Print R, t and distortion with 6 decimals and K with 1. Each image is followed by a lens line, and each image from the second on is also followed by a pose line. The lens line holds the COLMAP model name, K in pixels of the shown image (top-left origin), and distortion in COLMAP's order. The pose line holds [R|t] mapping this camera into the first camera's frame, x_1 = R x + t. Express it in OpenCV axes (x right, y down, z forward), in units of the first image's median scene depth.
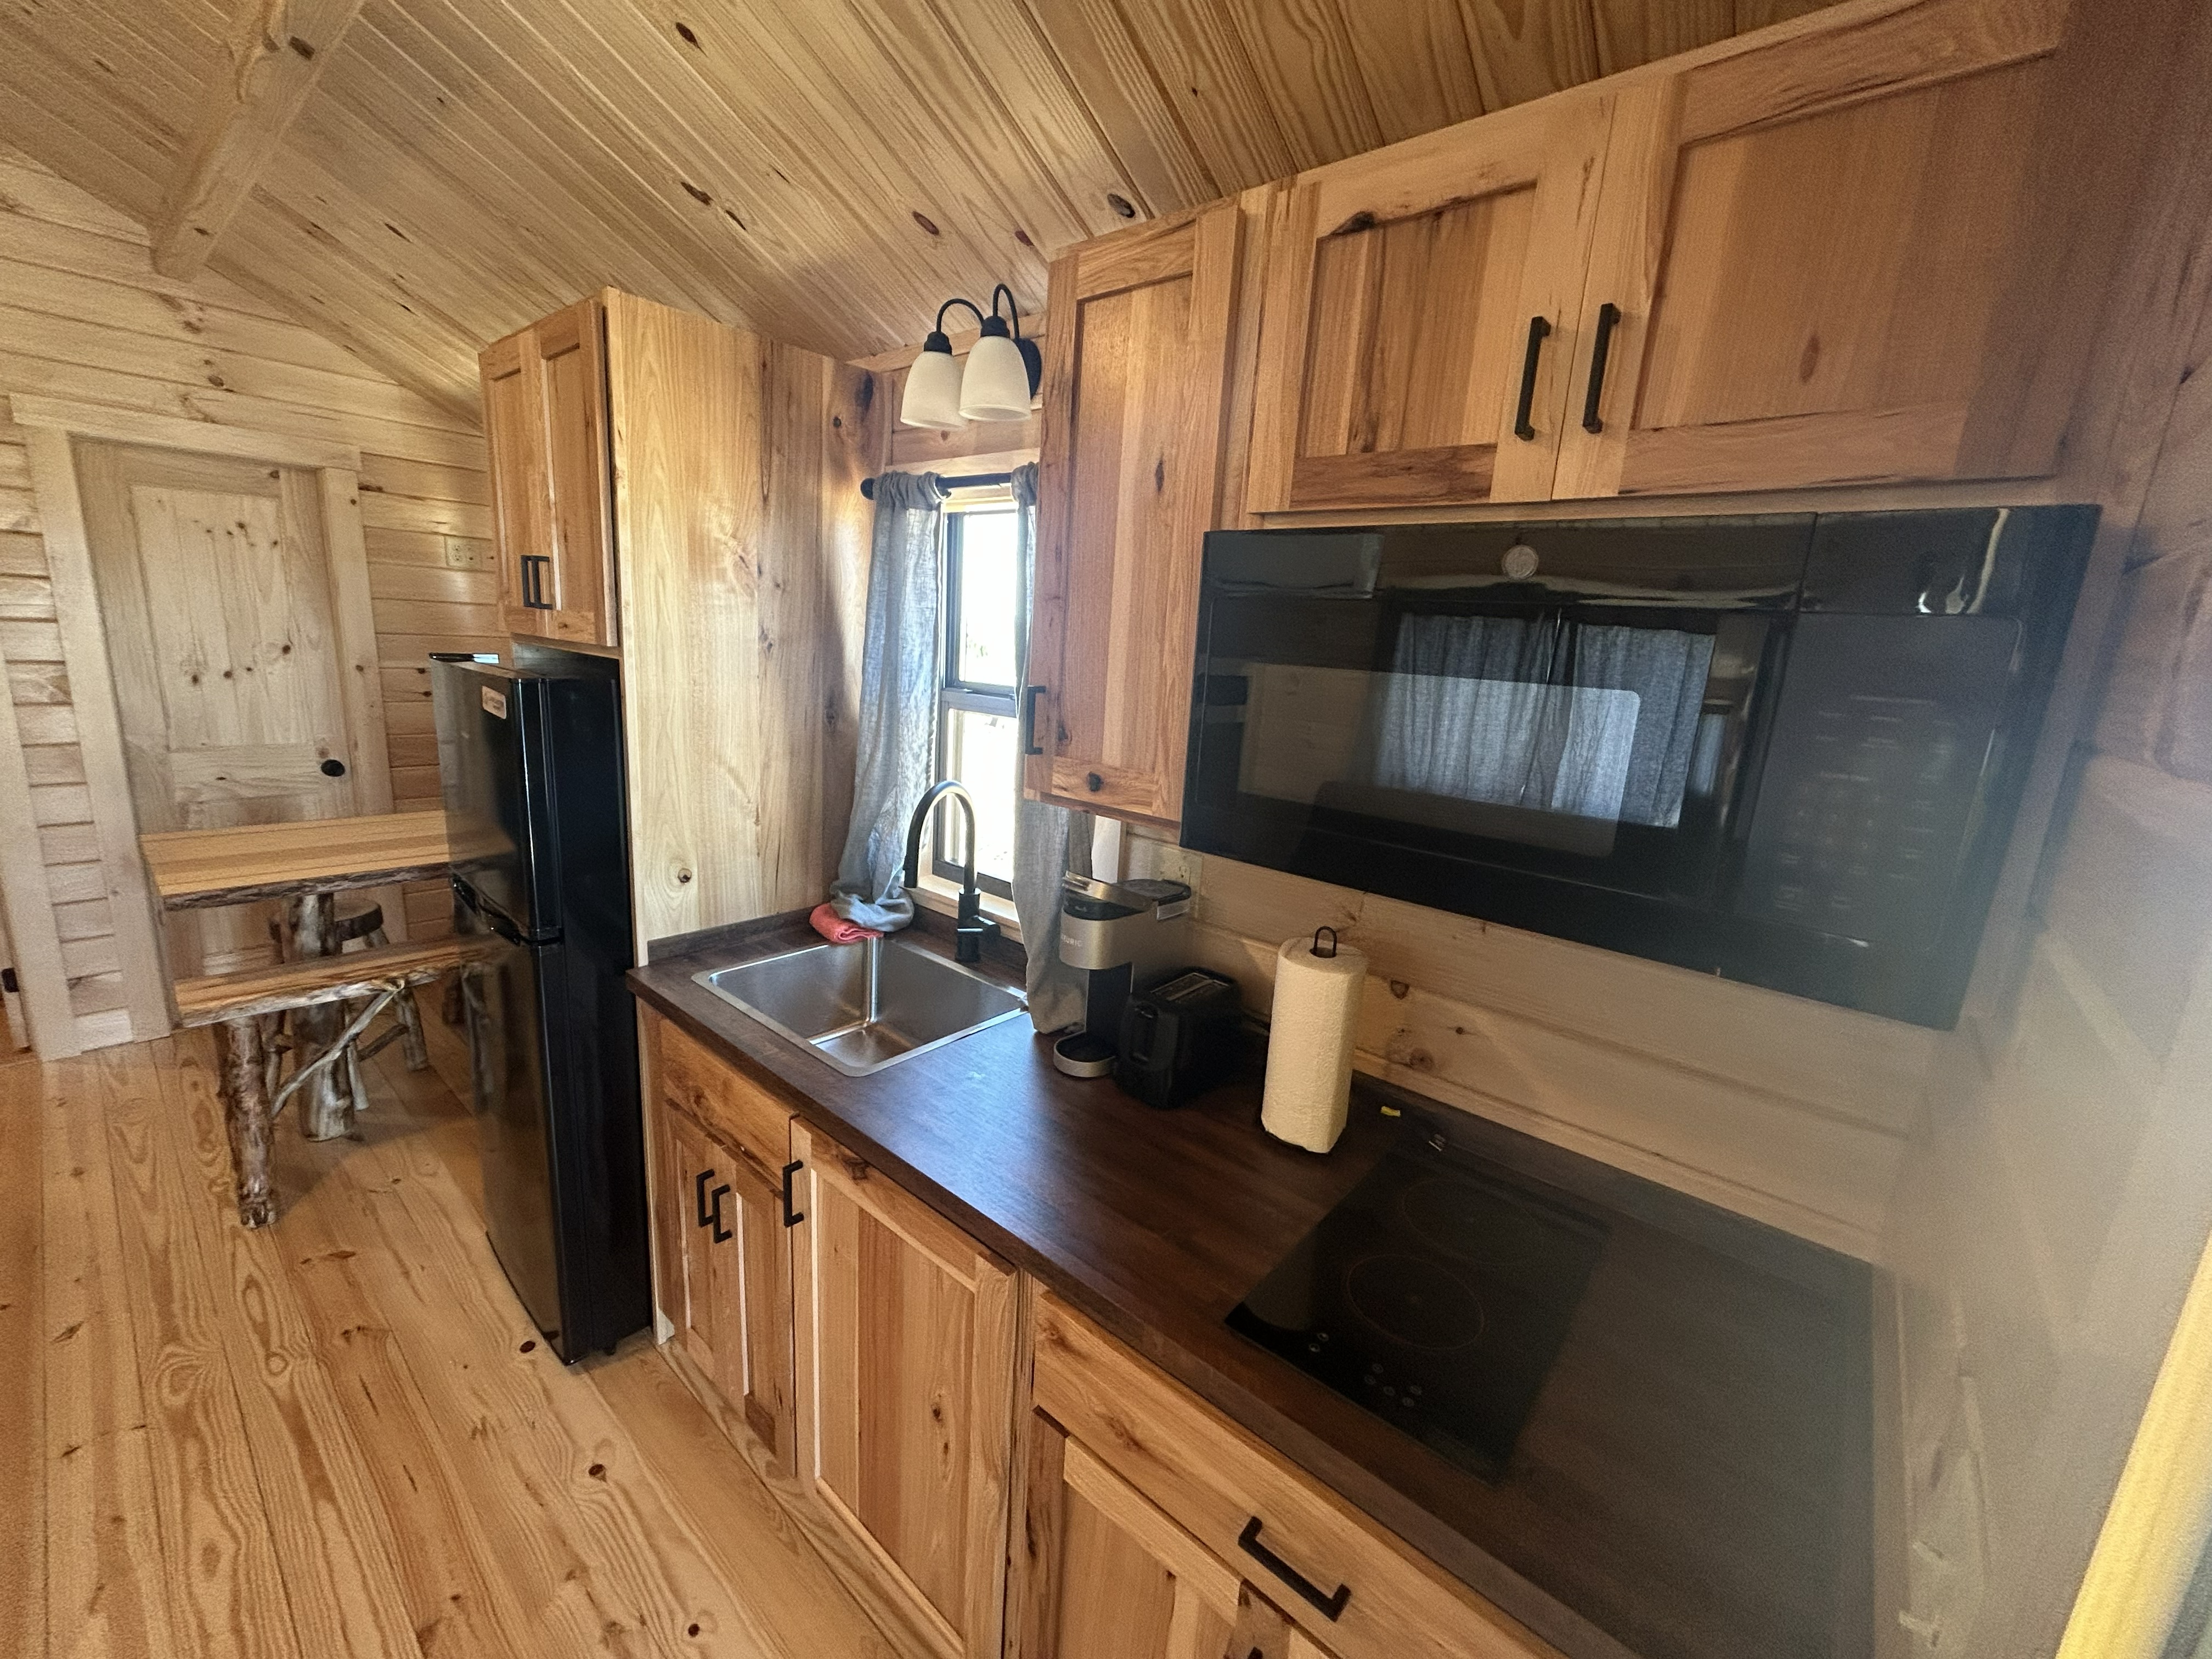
lens RADIAL K [[889.5, 0, 1108.4], [0, 889.5, 828.8], [0, 0, 1]] dist [-0.001870, -0.000203]
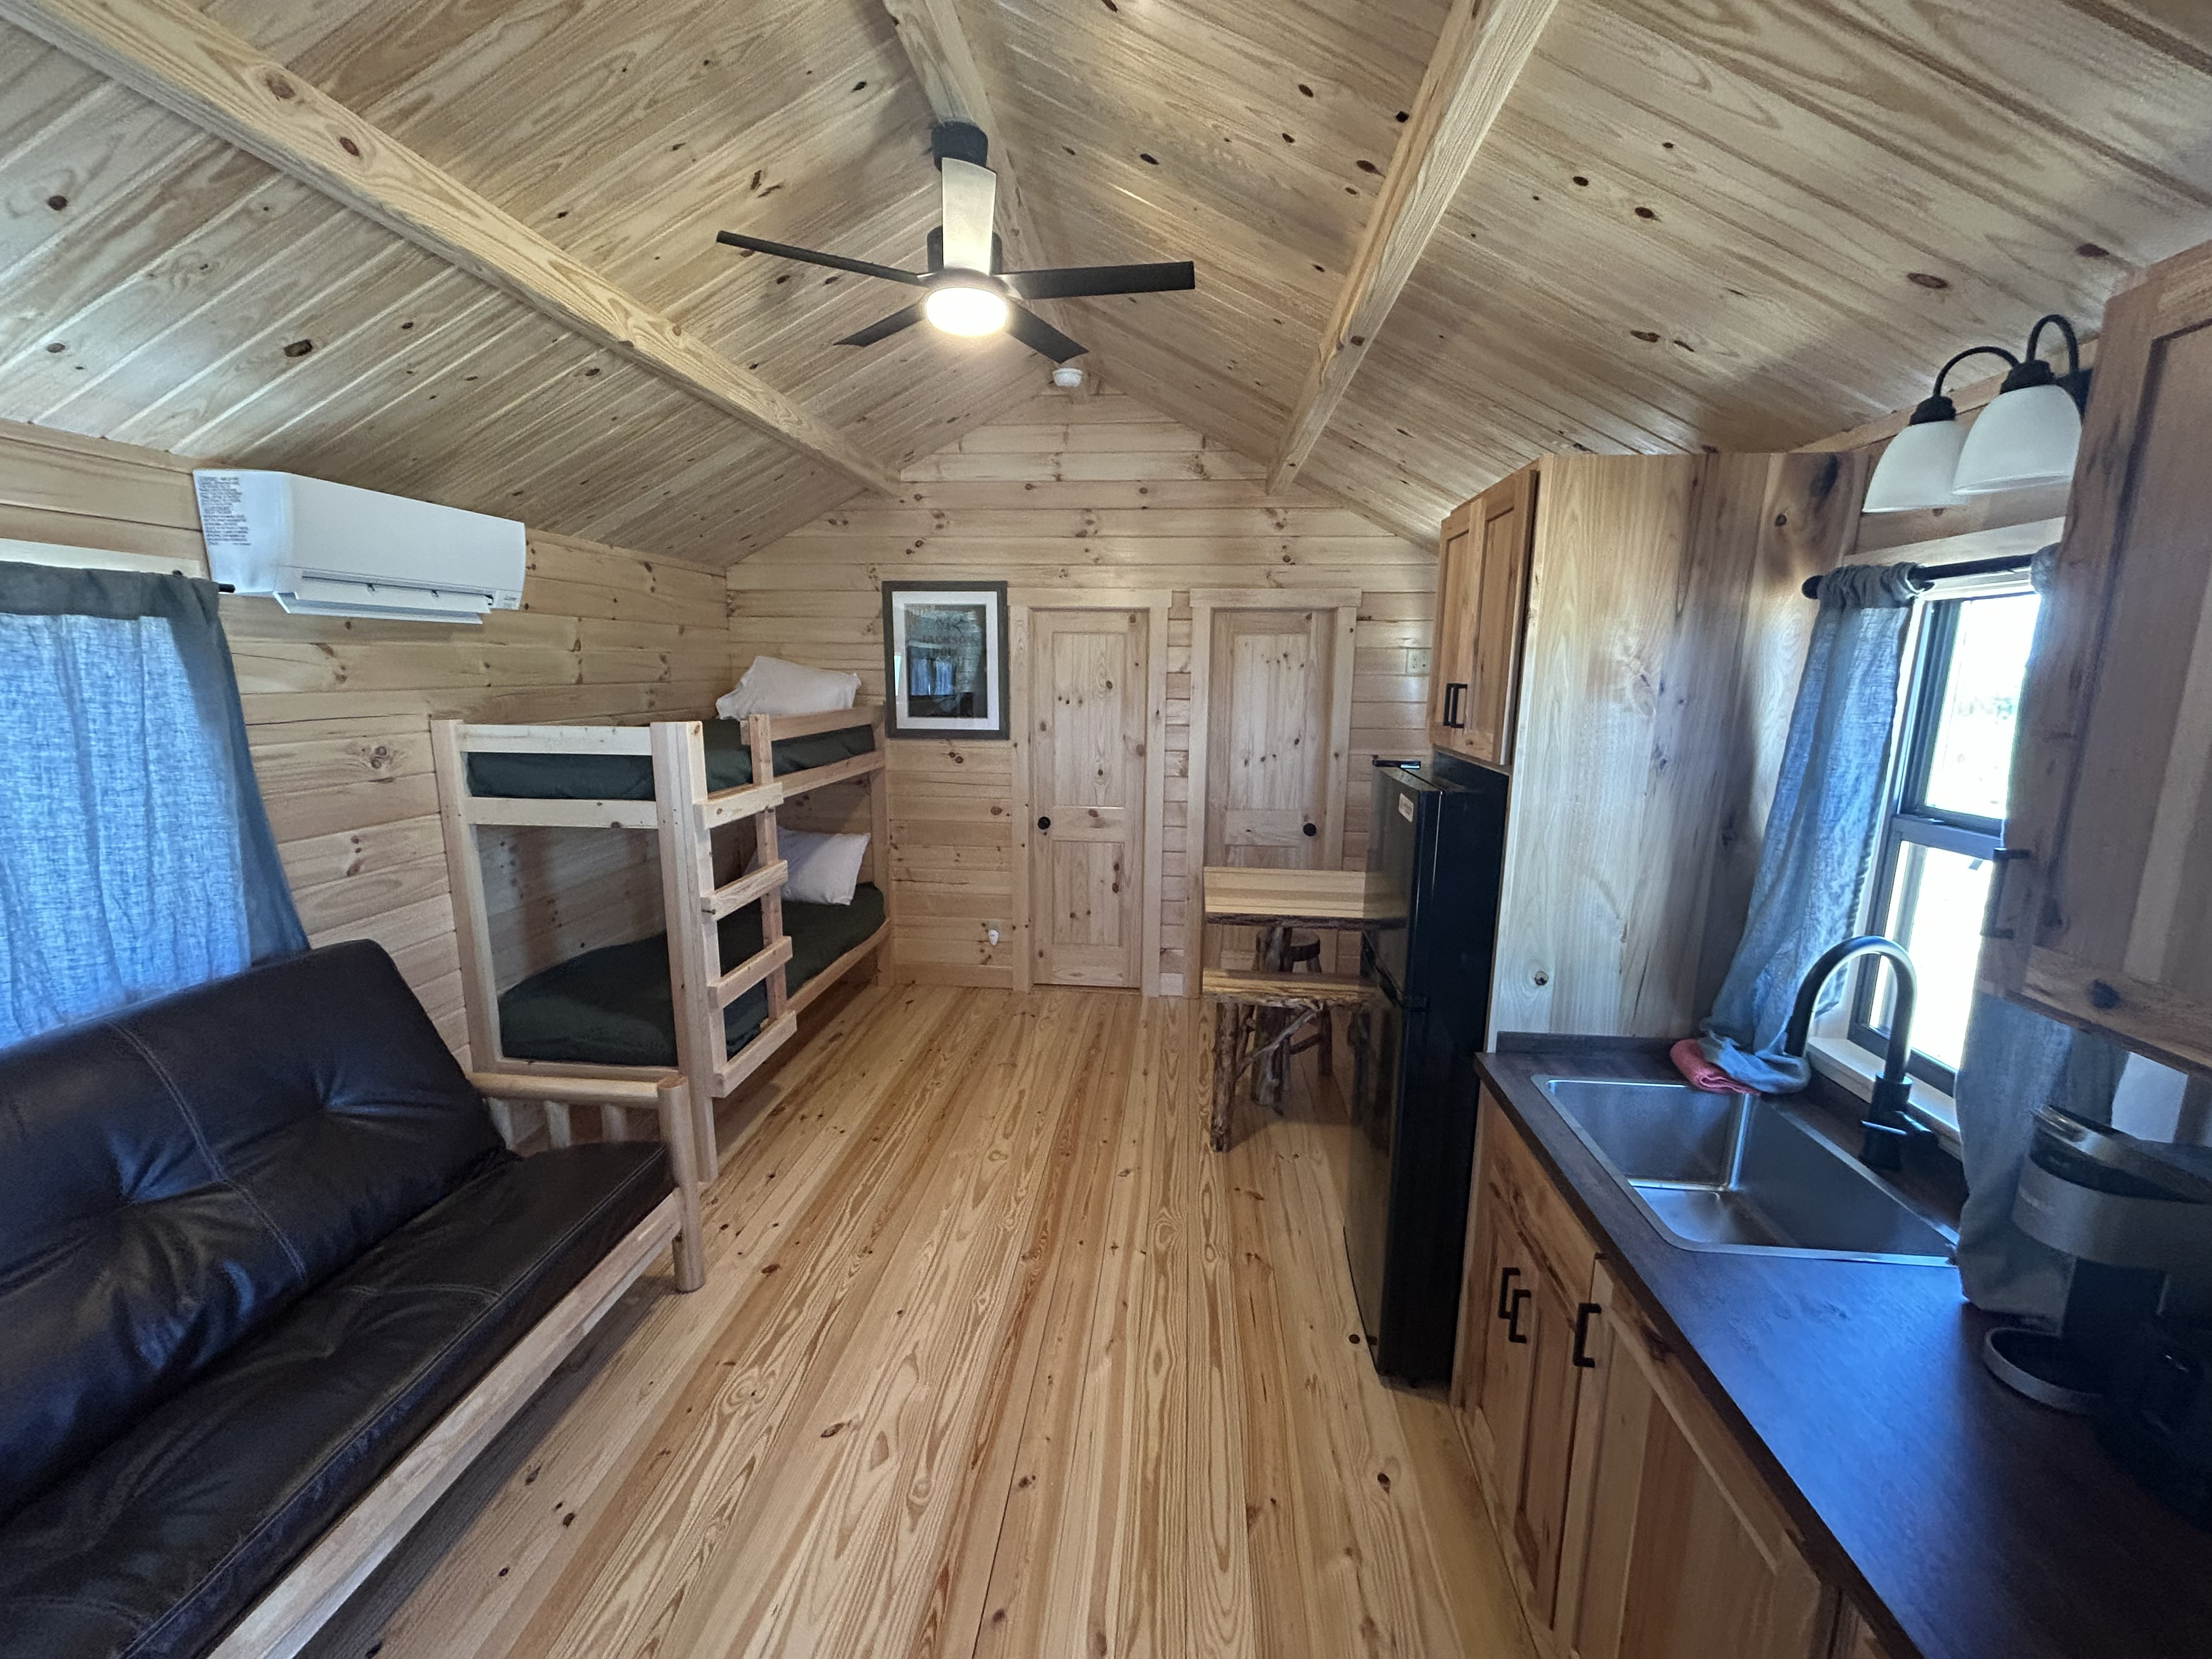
lens RADIAL K [[888.8, 0, 1106.0], [0, 888.8, 829.5], [0, 0, 1]] dist [-0.000158, 0.000598]
pose [[0.576287, 0.088427, -0.812449, 0.061976], [-0.147117, 0.989114, 0.003302, -0.046979], [0.803897, 0.117622, 0.583023, -0.043342]]
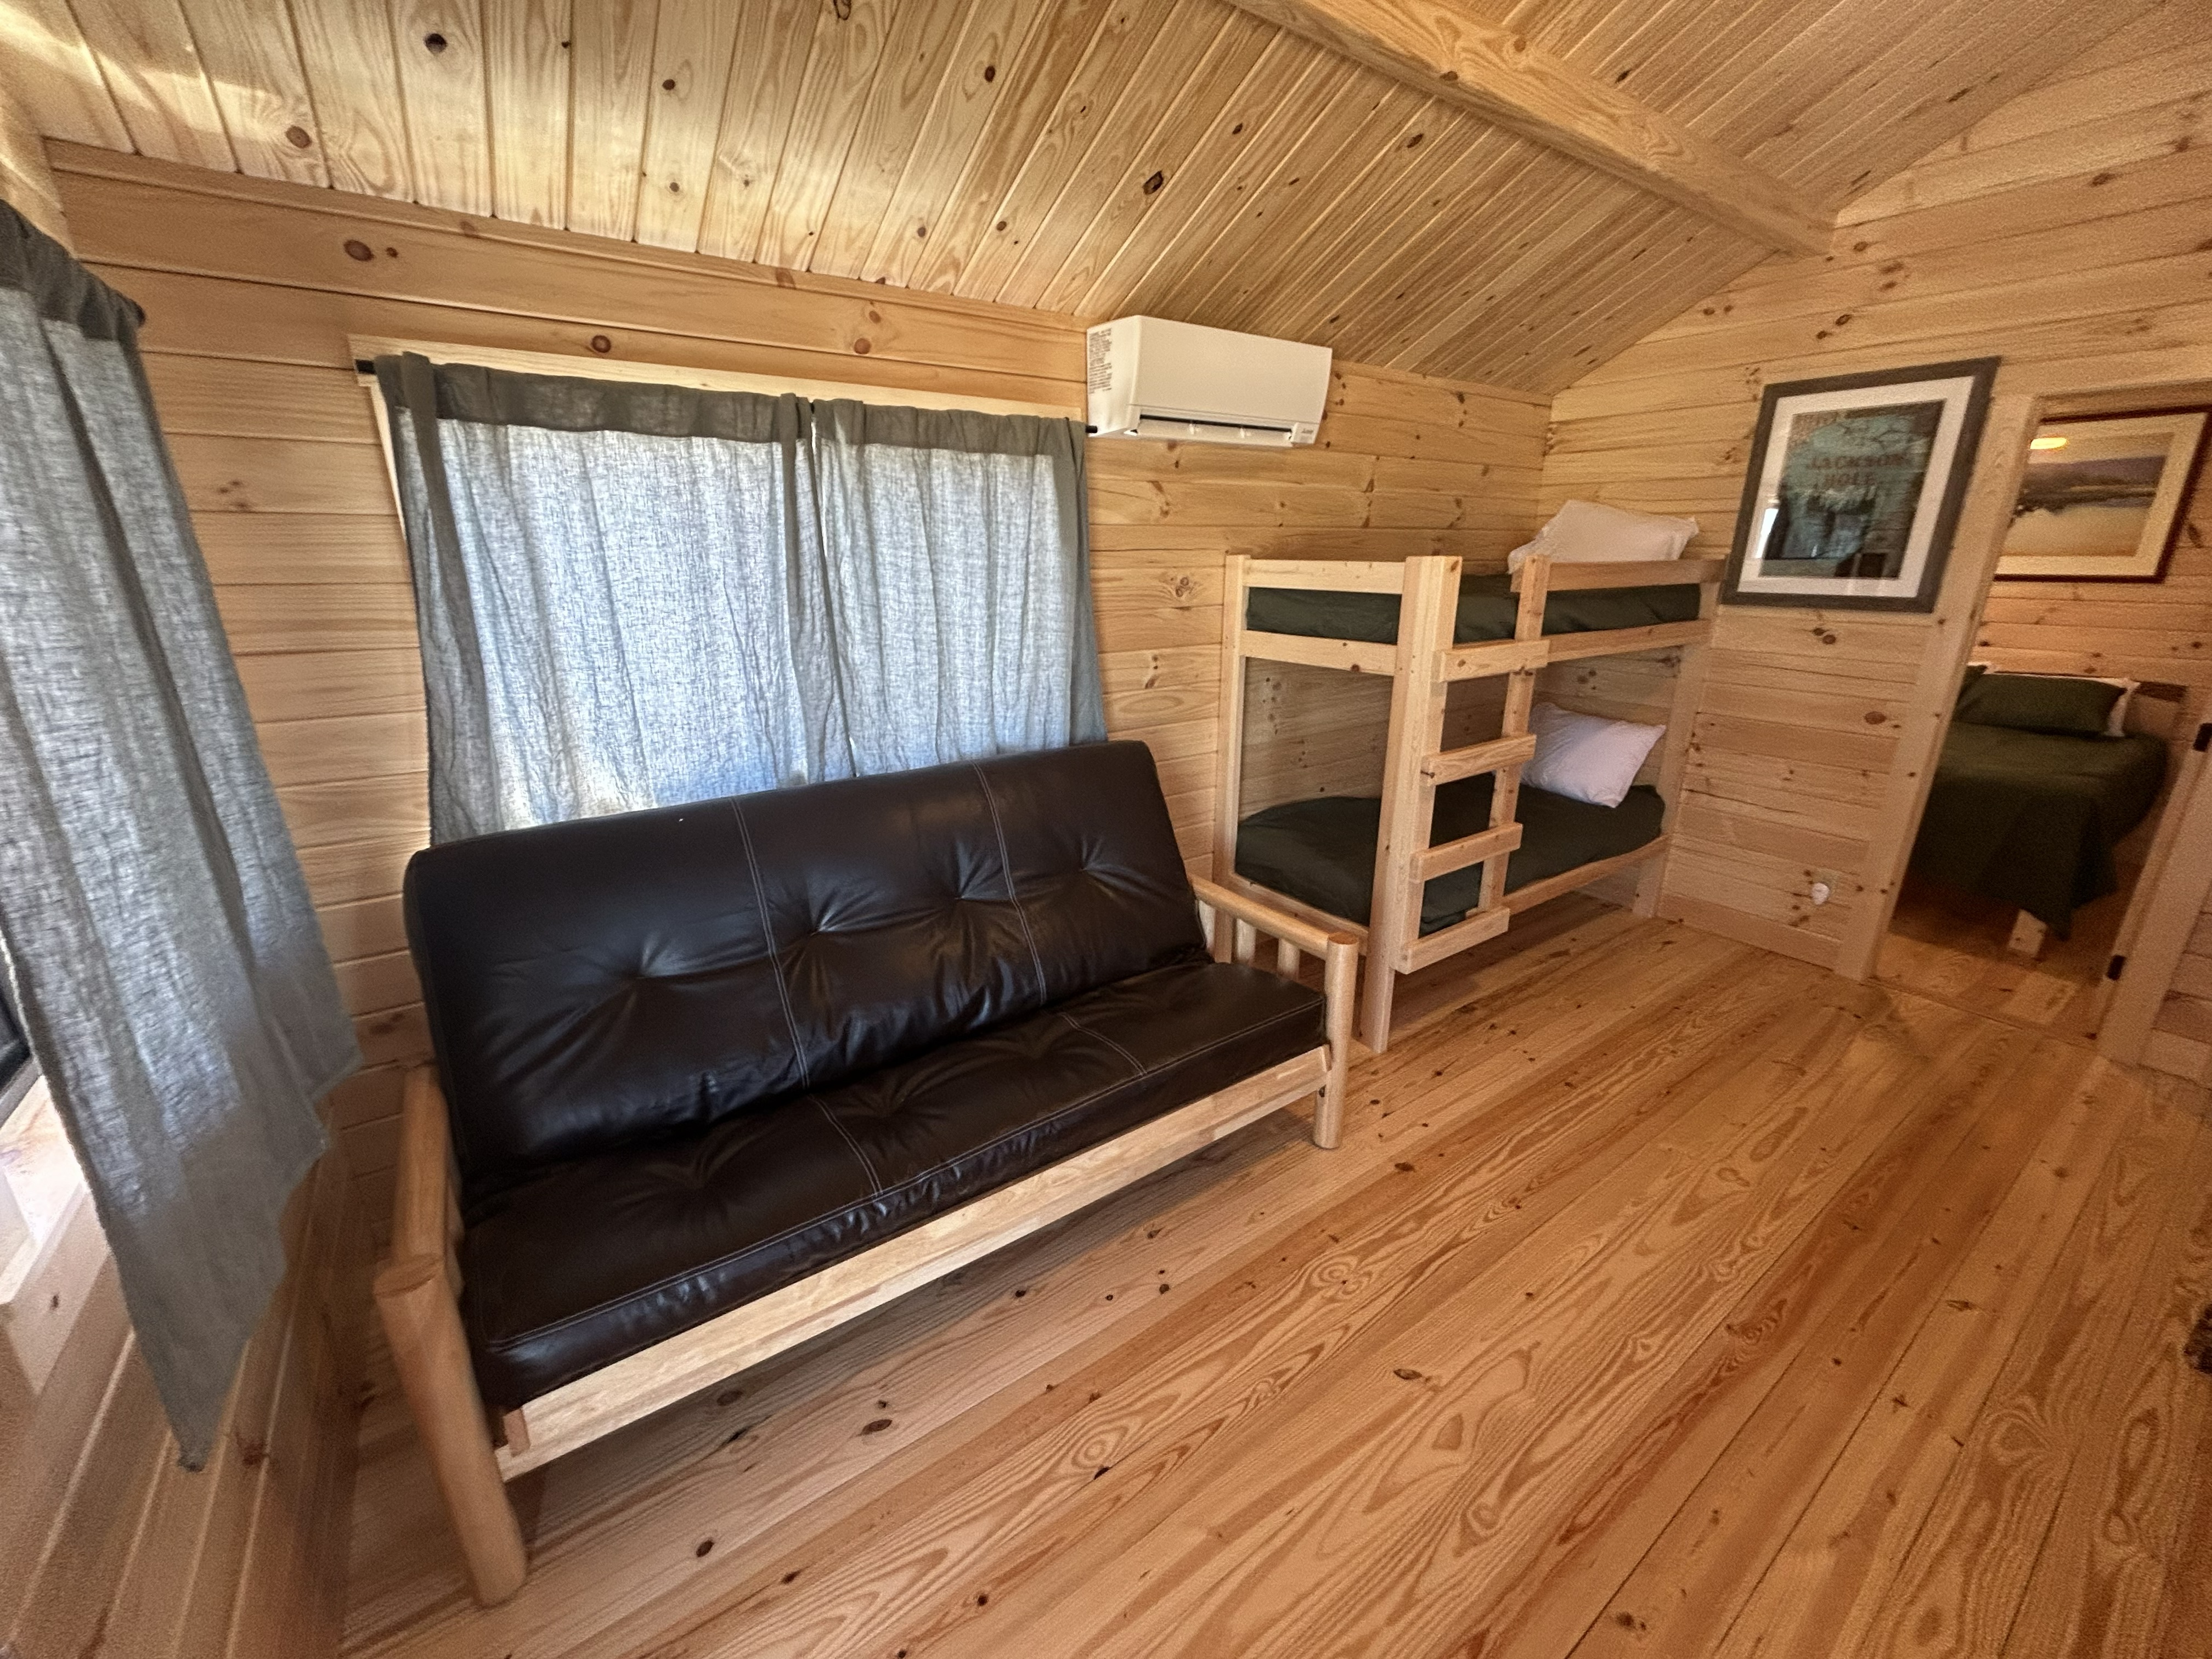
lens RADIAL K [[888.8, 0, 1106.0], [0, 888.8, 829.5], [0, 0, 1]] dist [-0.000158, 0.000598]
pose [[-0.240819, 0.233886, -0.941968, -0.102681], [-0.222331, 0.931430, 0.288110, -0.012195], [0.944762, 0.278811, -0.172306, 0.094778]]
